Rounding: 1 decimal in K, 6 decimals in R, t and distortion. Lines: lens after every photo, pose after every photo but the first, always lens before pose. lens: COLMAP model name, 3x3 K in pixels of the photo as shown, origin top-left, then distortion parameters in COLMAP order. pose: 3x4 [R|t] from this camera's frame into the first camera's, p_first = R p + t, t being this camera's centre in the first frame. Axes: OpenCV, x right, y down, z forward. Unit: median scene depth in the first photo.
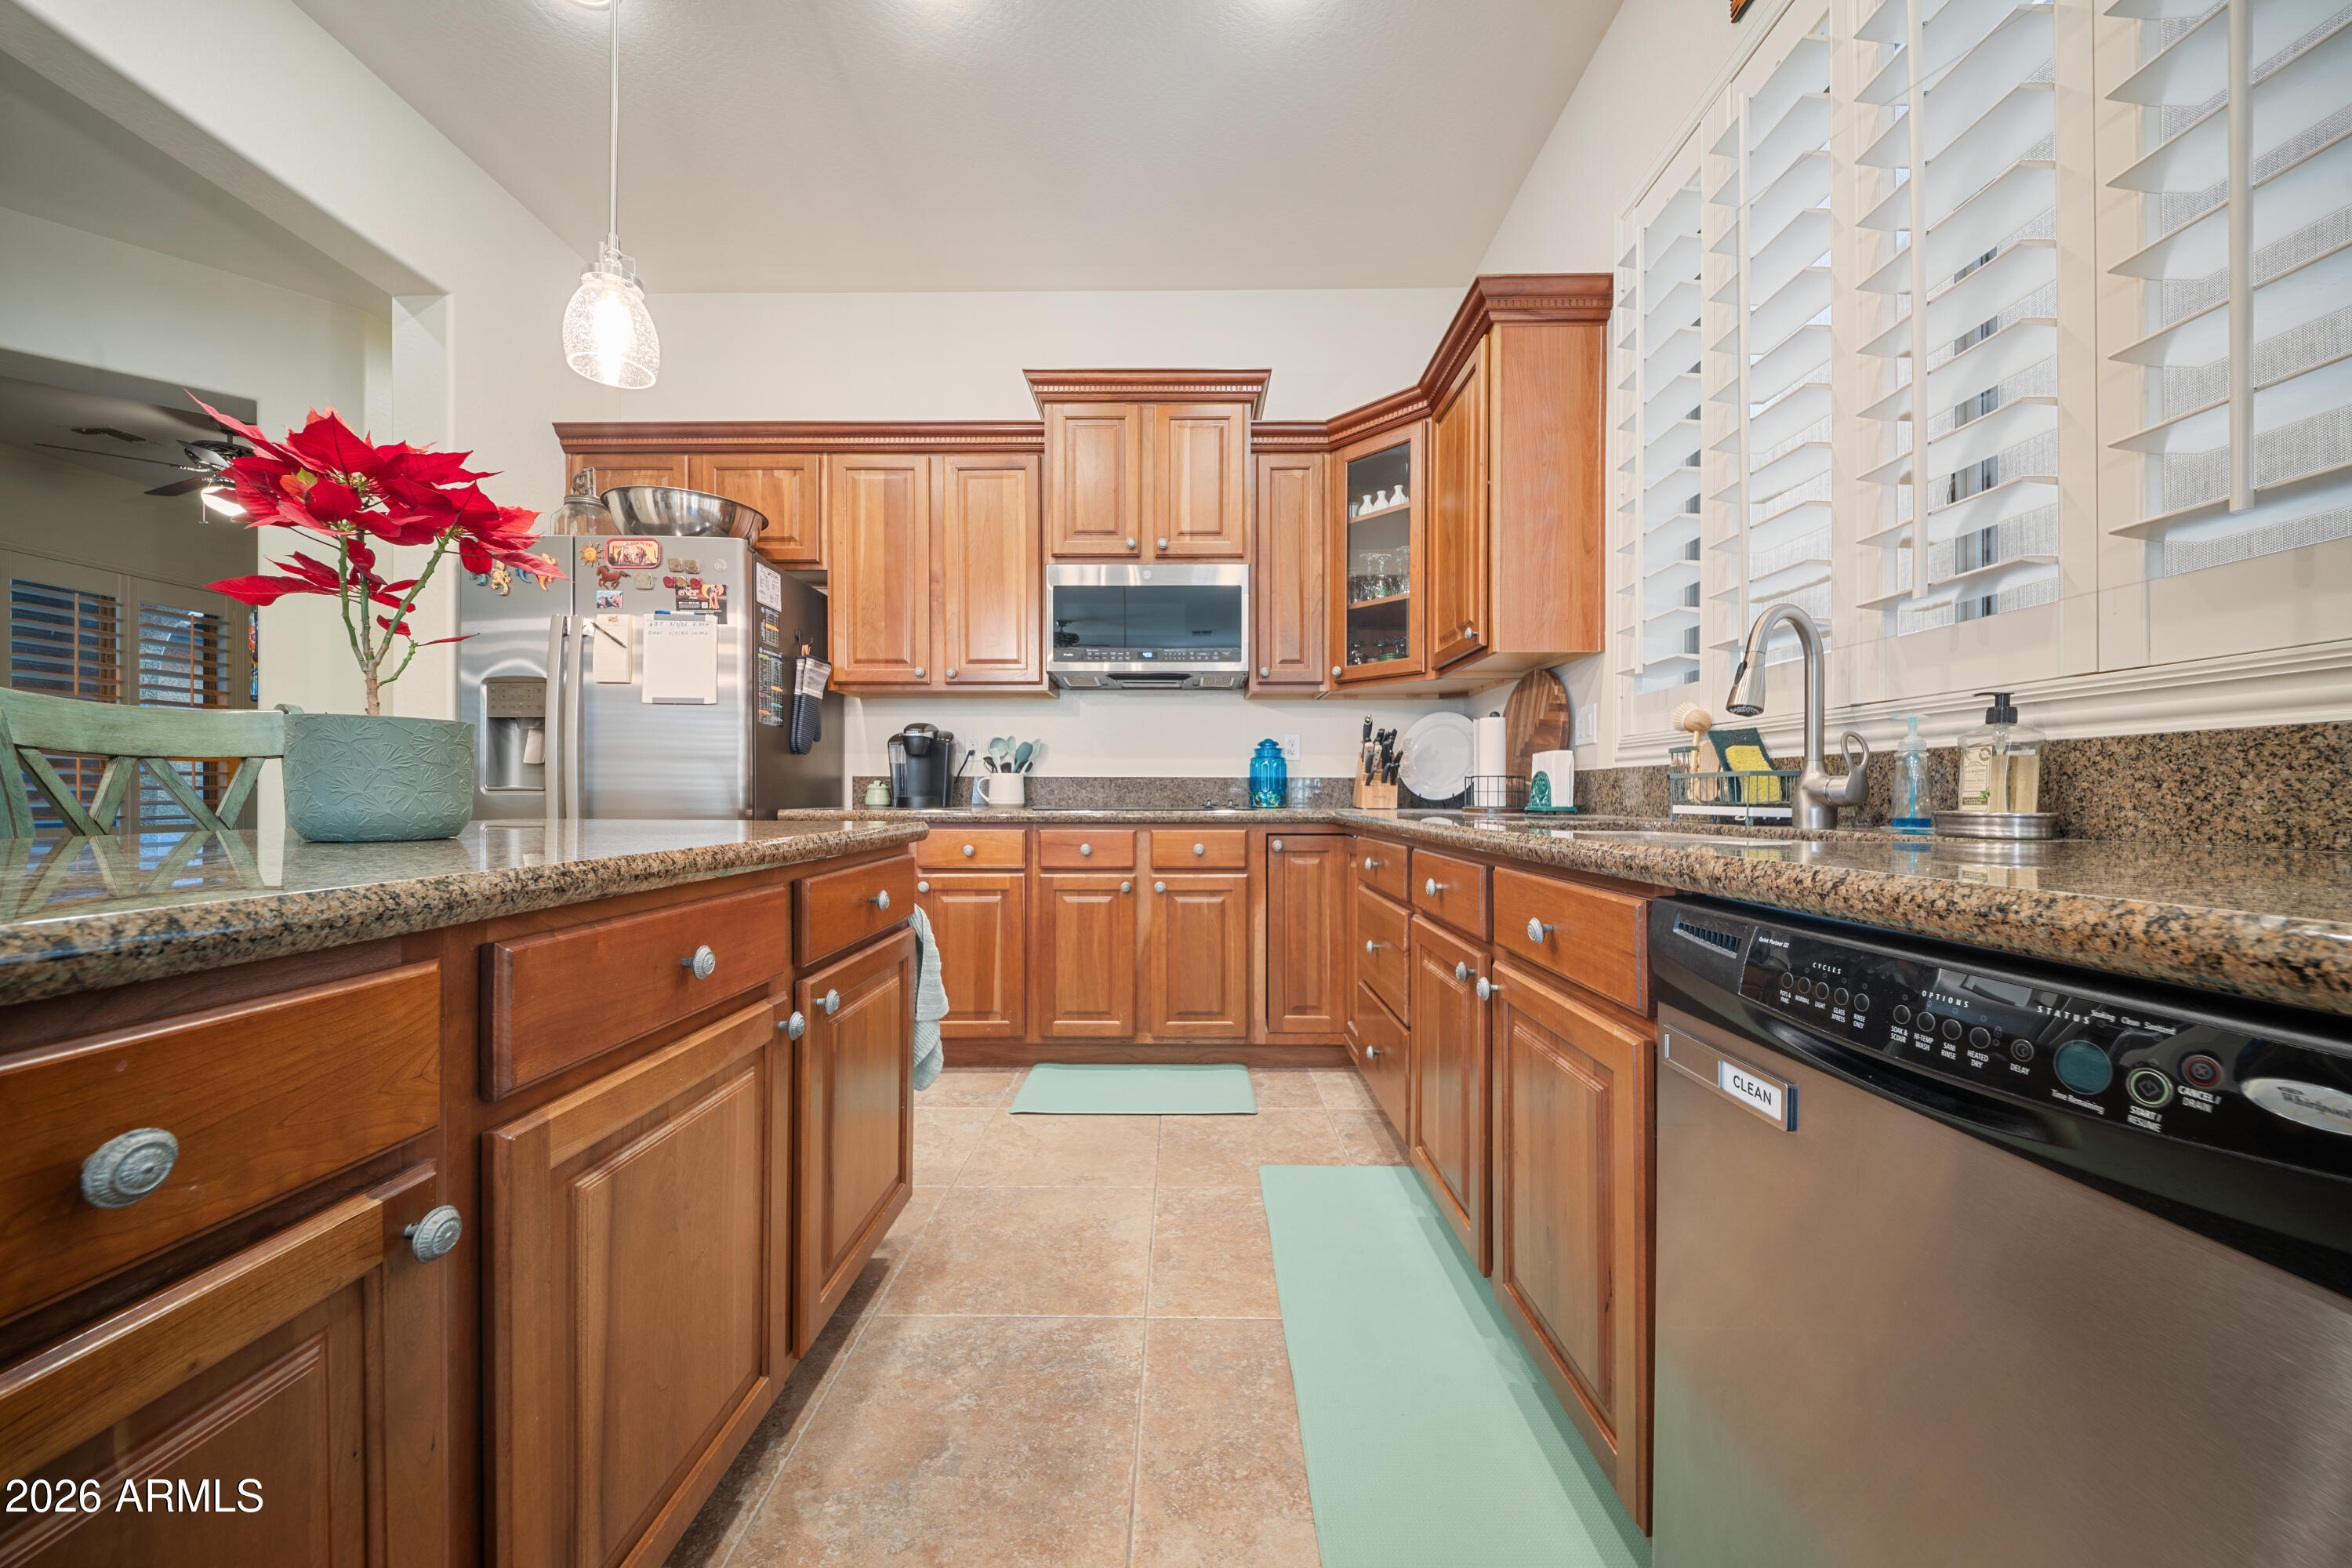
lens RADIAL K [[824.4, 0, 1171.5], [0, 824.4, 788.9], [0, 0, 1]] dist [-0.002259, -0.000774]
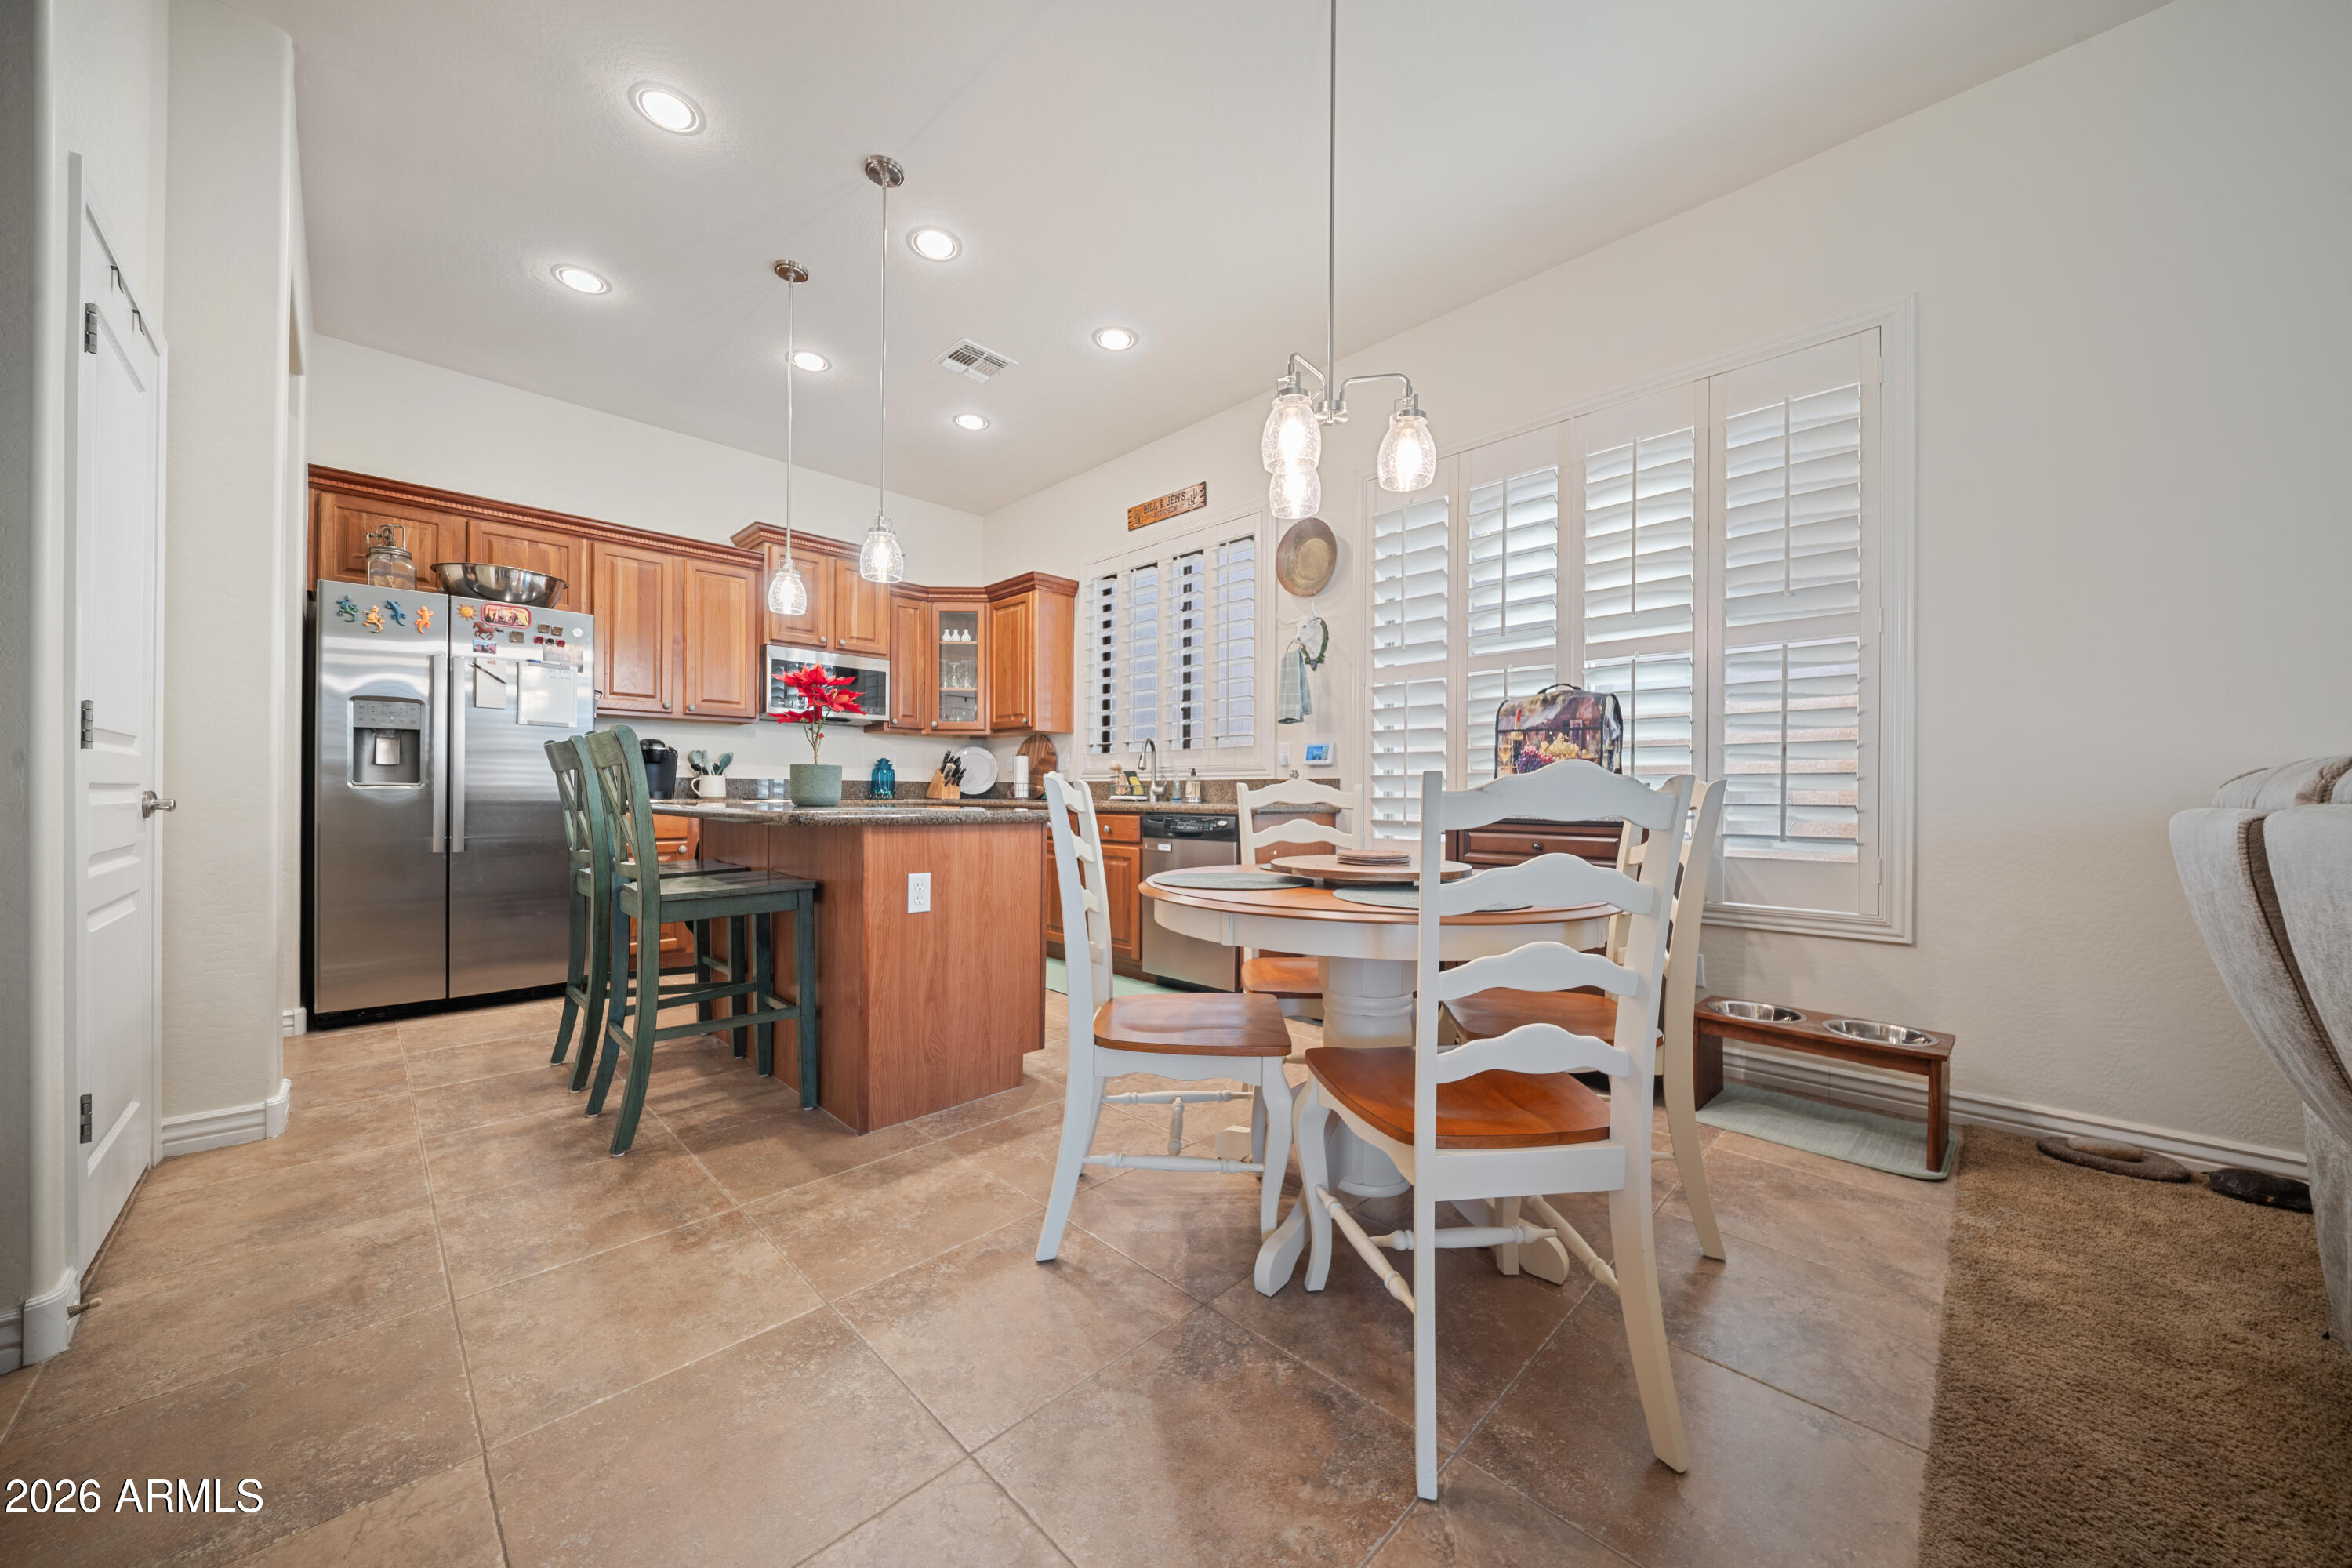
lens RADIAL K [[824.4, 0, 1170.5], [0, 824.4, 786.0], [0, 0, 1]] dist [-0.002259, -0.000774]
pose [[0.713319, 0.011537, 0.700744, -0.722798], [-0.009714, 0.999931, -0.006575, 0.001670], [-0.700772, -0.002117, 0.713382, -0.692549]]
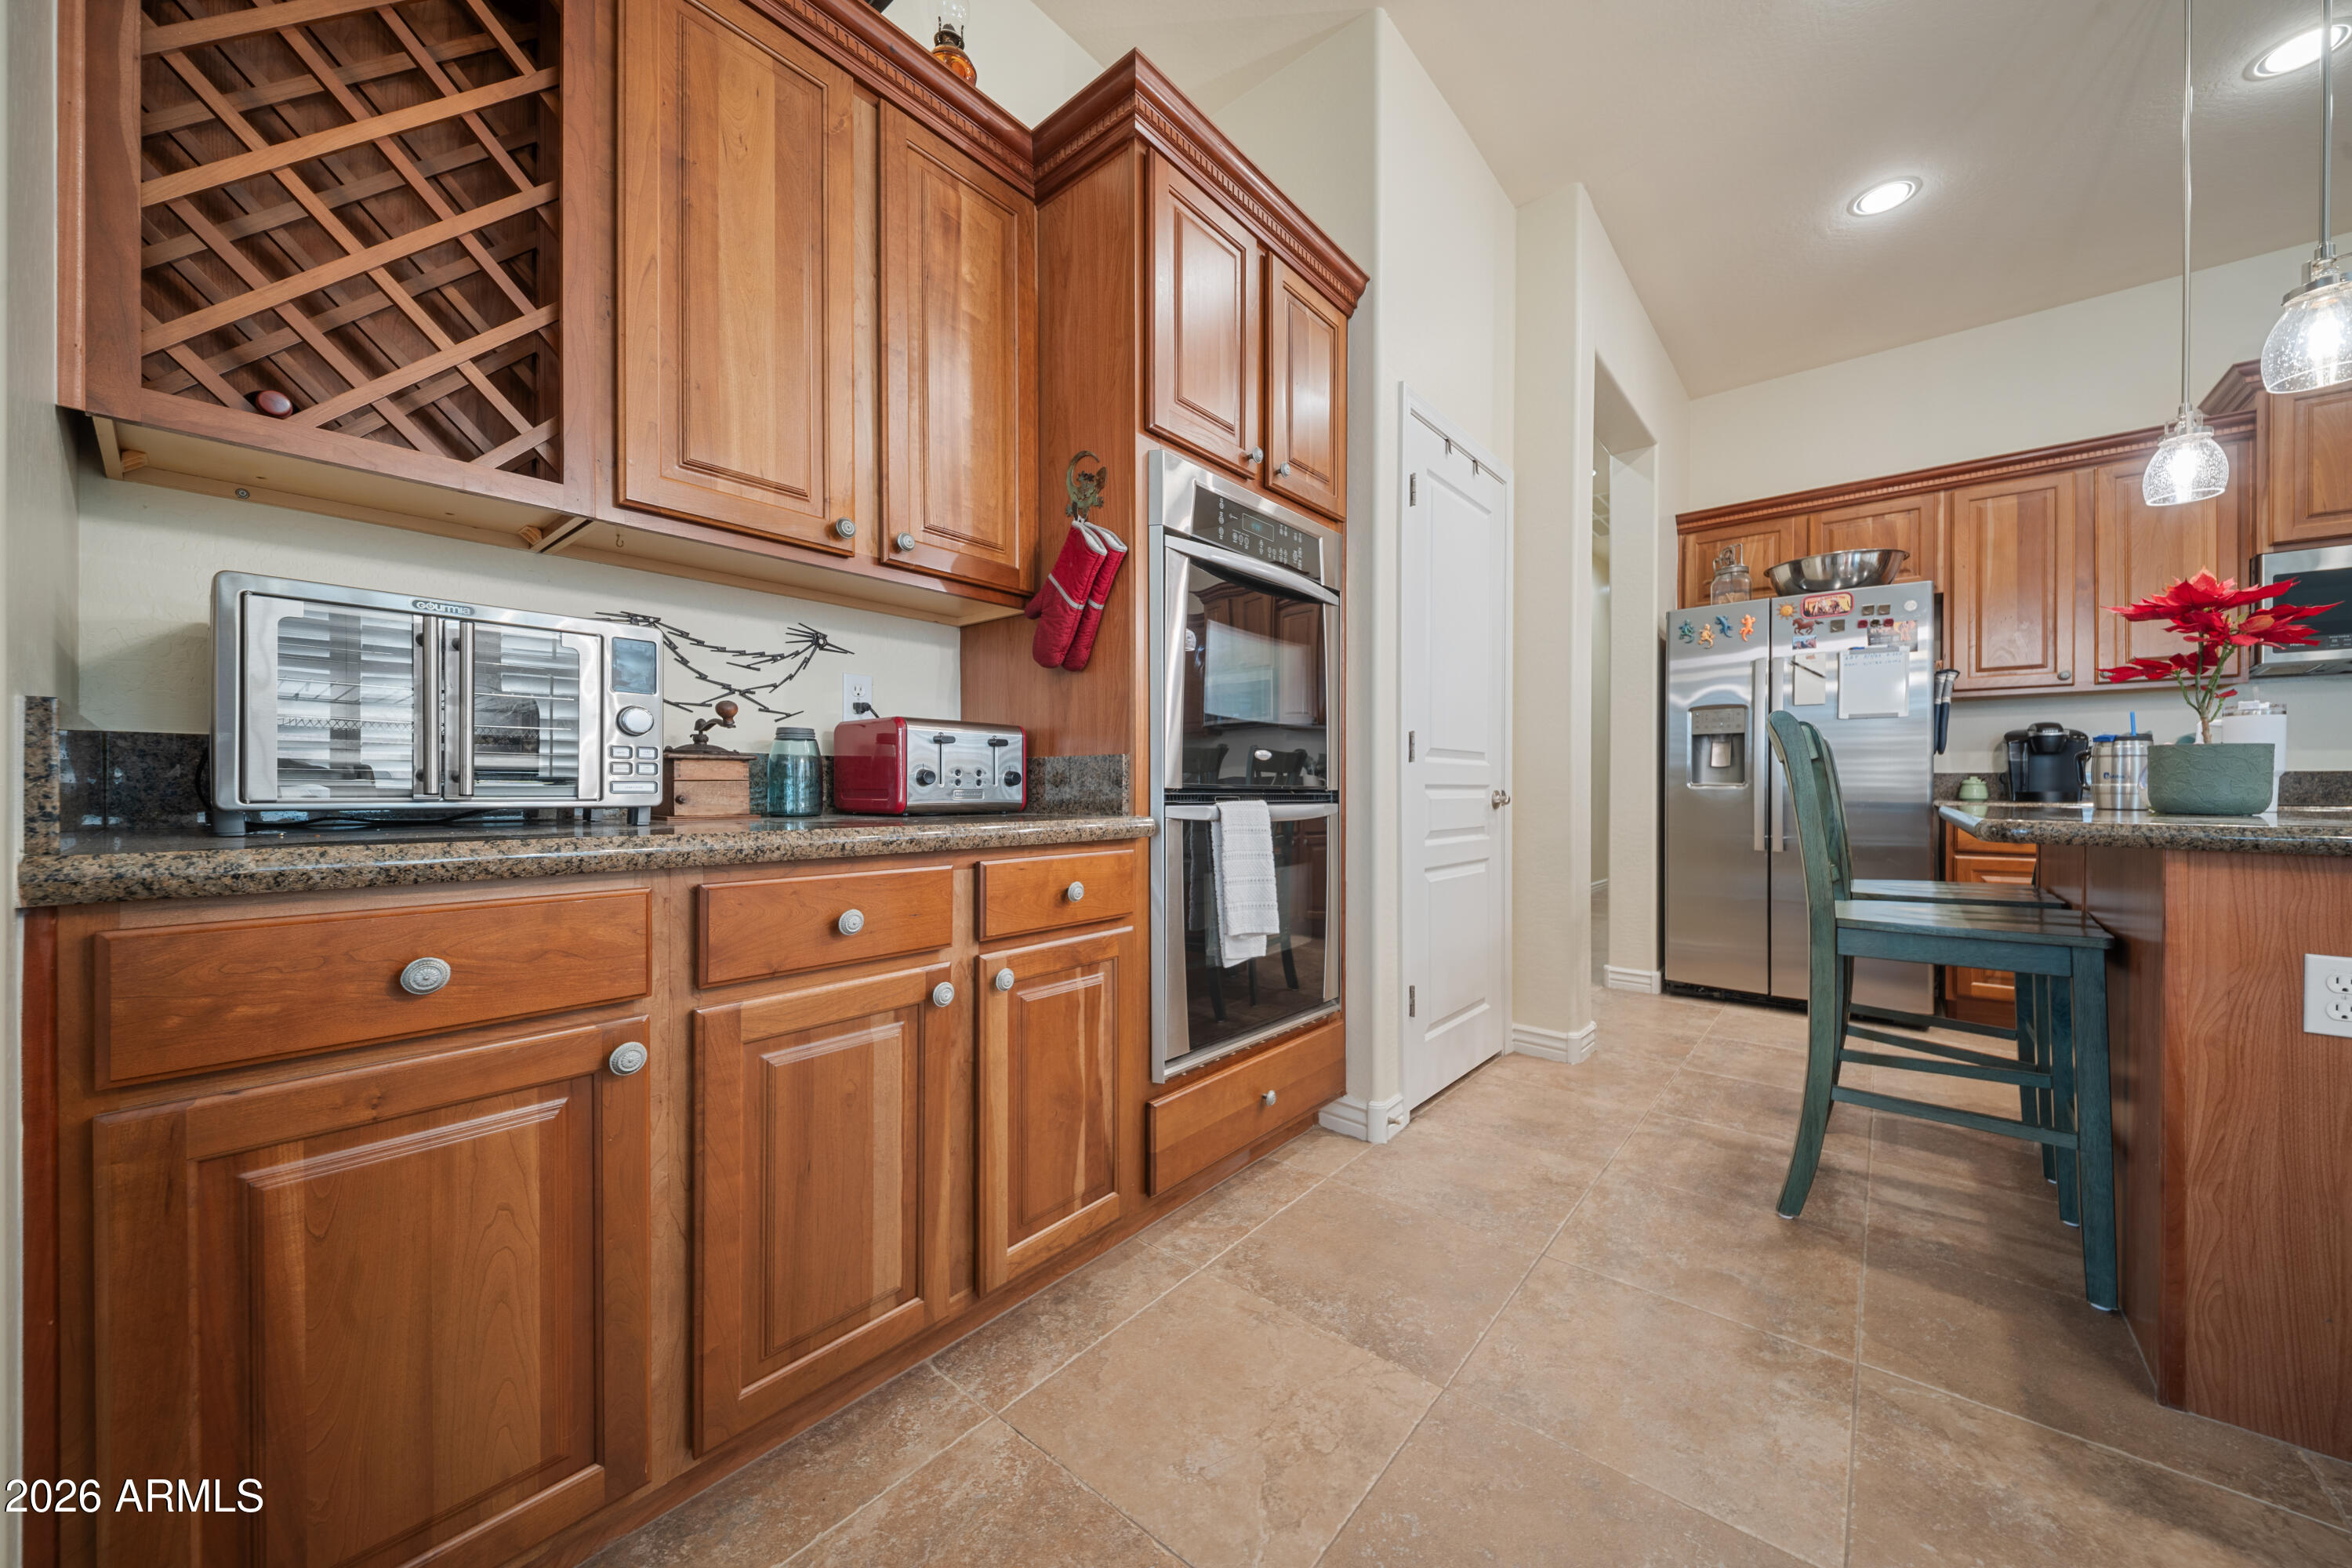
lens RADIAL K [[824.4, 0, 1173.6], [0, 824.4, 792.2], [0, 0, 1]] dist [-0.002259, -0.000774]
pose [[0.754679, 0.007064, -0.656056, -0.504206], [-0.001643, 0.999959, 0.008877, 0.003579], [0.656092, -0.005621, 0.754660, -0.602712]]
